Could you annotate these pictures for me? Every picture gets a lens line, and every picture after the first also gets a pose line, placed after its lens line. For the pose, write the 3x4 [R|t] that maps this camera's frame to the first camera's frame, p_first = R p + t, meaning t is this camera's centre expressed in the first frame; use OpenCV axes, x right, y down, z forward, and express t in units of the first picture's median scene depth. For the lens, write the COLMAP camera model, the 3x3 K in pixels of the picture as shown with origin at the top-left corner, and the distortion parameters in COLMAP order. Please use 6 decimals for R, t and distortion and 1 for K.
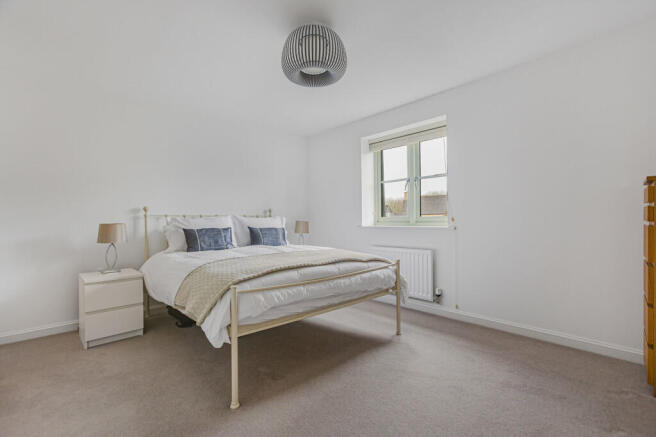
lens RADIAL K [[294.4, 0, 328.0], [0, 294.4, 218.1], [0, 0, 1]] dist [-0.000071, 0.000132]
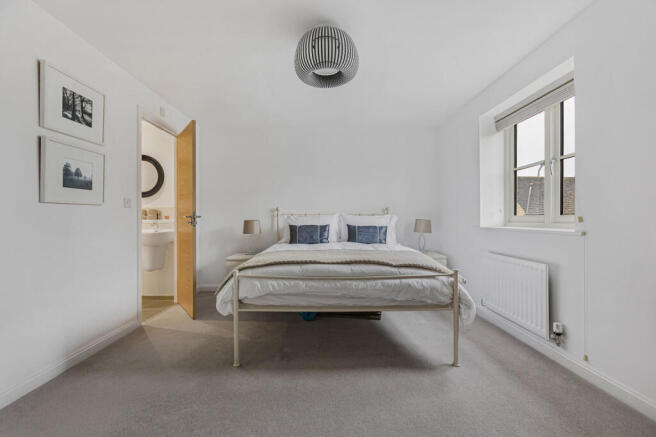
lens RADIAL K [[294.4, 0, 328.0], [0, 294.4, 218.1], [0, 0, 1]] dist [-0.000071, 0.000132]
pose [[0.753526, 0.006494, -0.657386, 0.448129], [-0.001648, 0.999967, 0.007989, -0.002863], [0.657416, -0.004936, 0.753511, 0.169265]]
